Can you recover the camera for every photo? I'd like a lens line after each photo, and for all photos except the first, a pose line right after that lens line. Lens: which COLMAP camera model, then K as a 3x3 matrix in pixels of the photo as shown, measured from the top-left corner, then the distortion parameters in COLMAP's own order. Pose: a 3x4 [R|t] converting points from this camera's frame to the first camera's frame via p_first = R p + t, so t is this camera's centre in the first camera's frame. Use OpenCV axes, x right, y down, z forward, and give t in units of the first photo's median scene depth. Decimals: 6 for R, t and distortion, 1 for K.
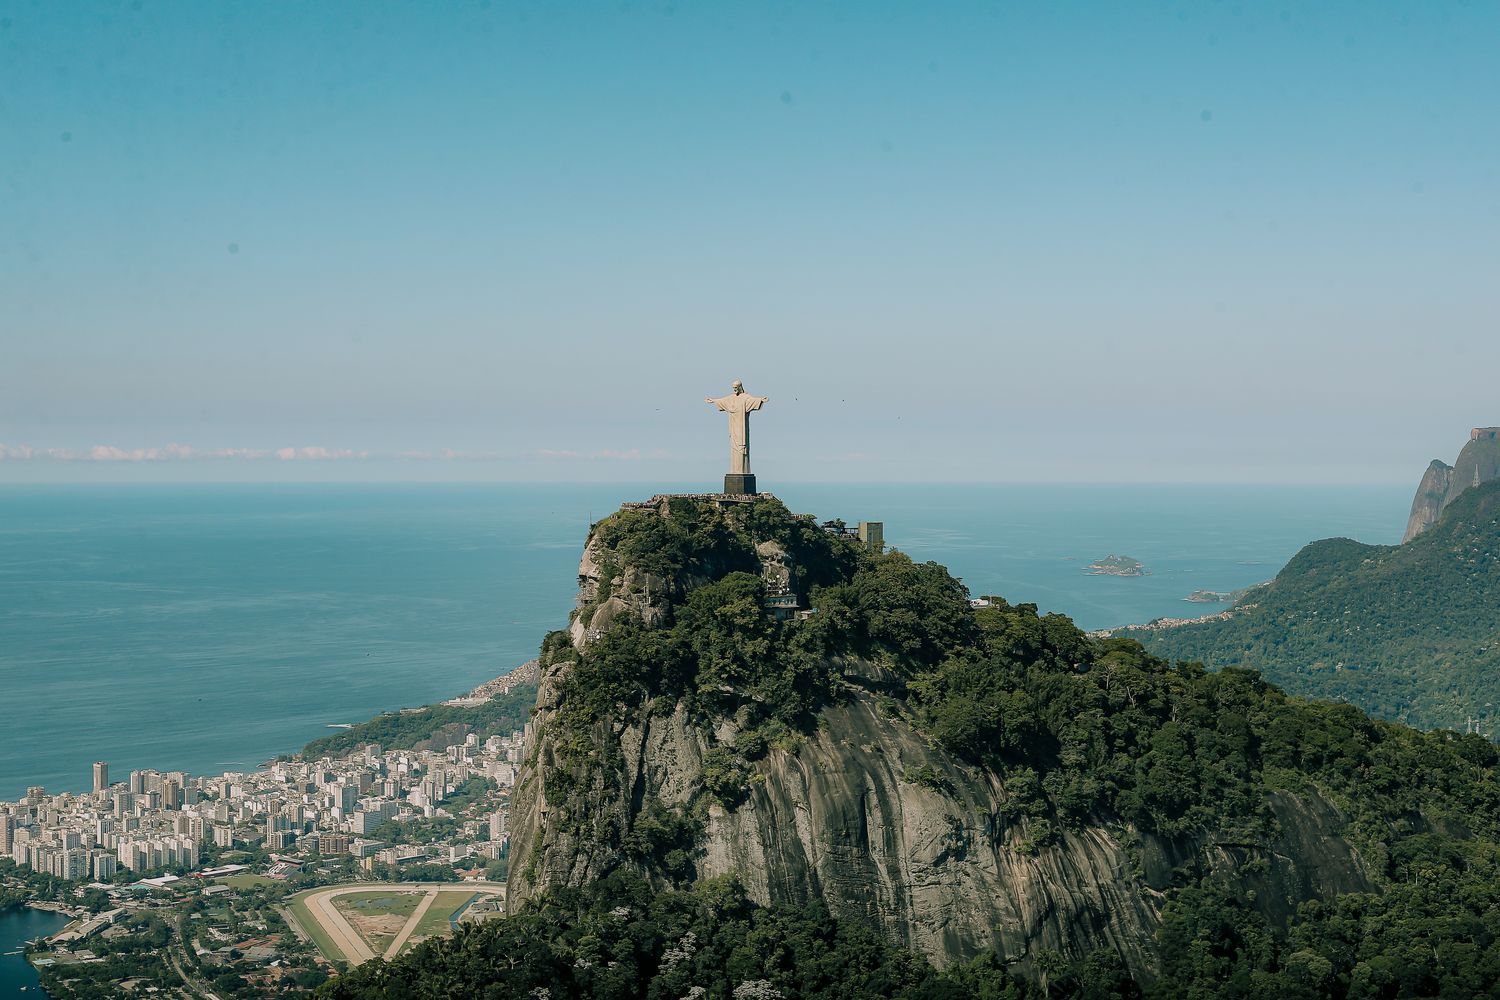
lens RADIAL K [[2136.0, 0, 750.0], [0, 2136.0, 500.0], [0, 0, 1]] dist [-0.033786, -0.001591]
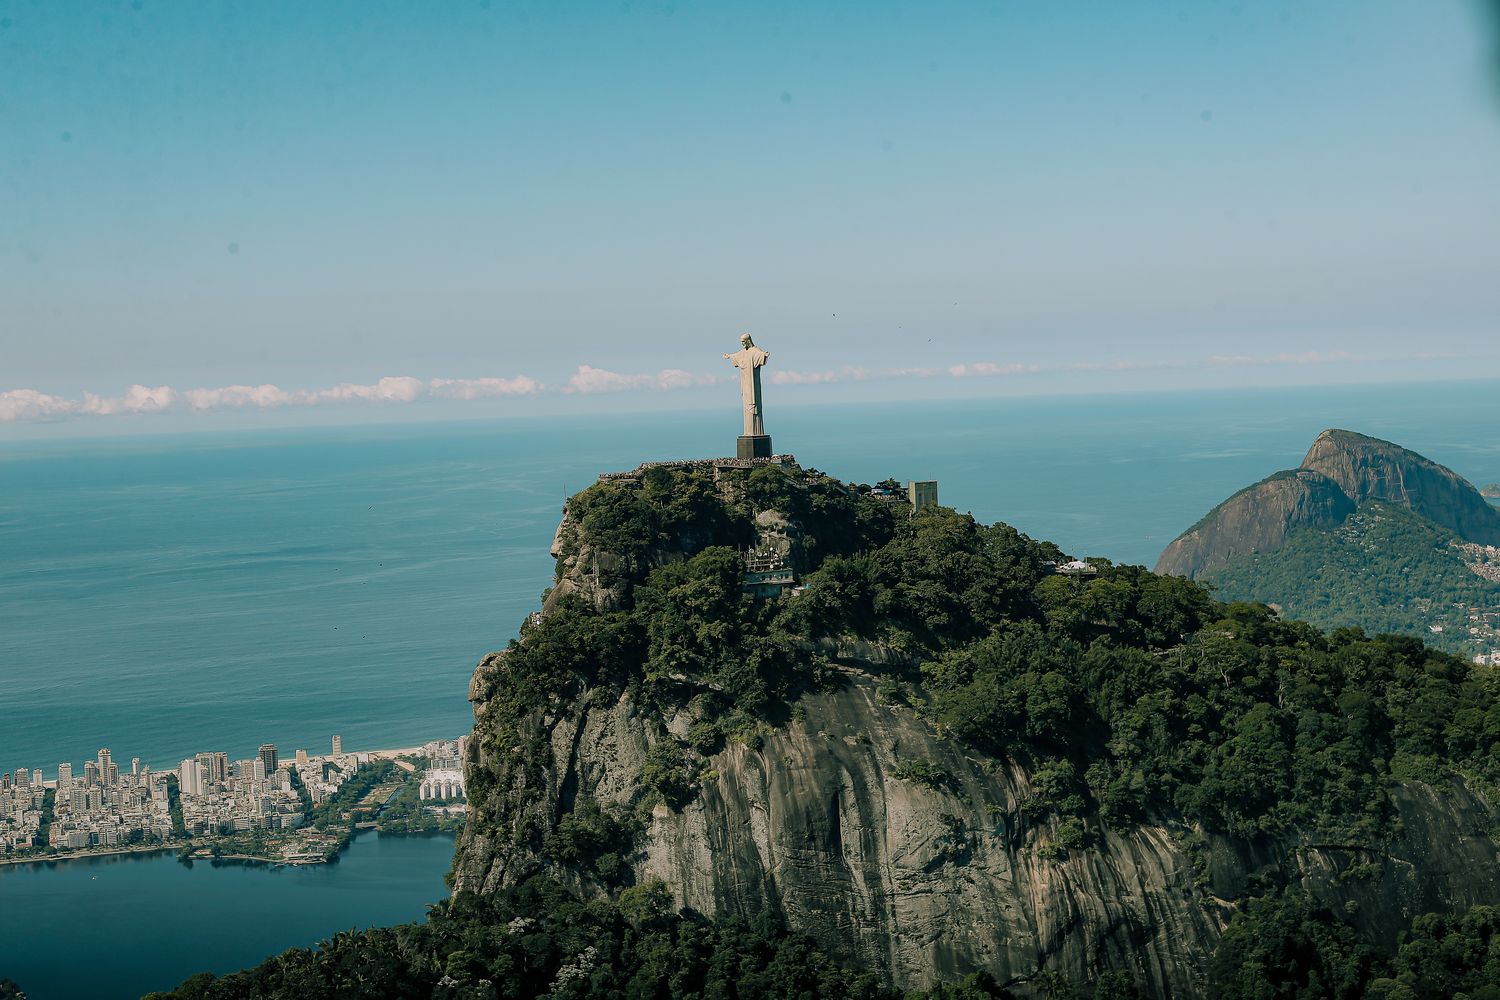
lens RADIAL K [[2136.0, 0, 750.0], [0, 2136.0, 500.0], [0, 0, 1]] dist [-0.033786, -0.001591]
pose [[0.959587, -0.026584, -0.280154, 0.267109], [0.037034, 0.998799, 0.032075, -0.015033], [0.278965, -0.041154, 0.959419, 0.128626]]
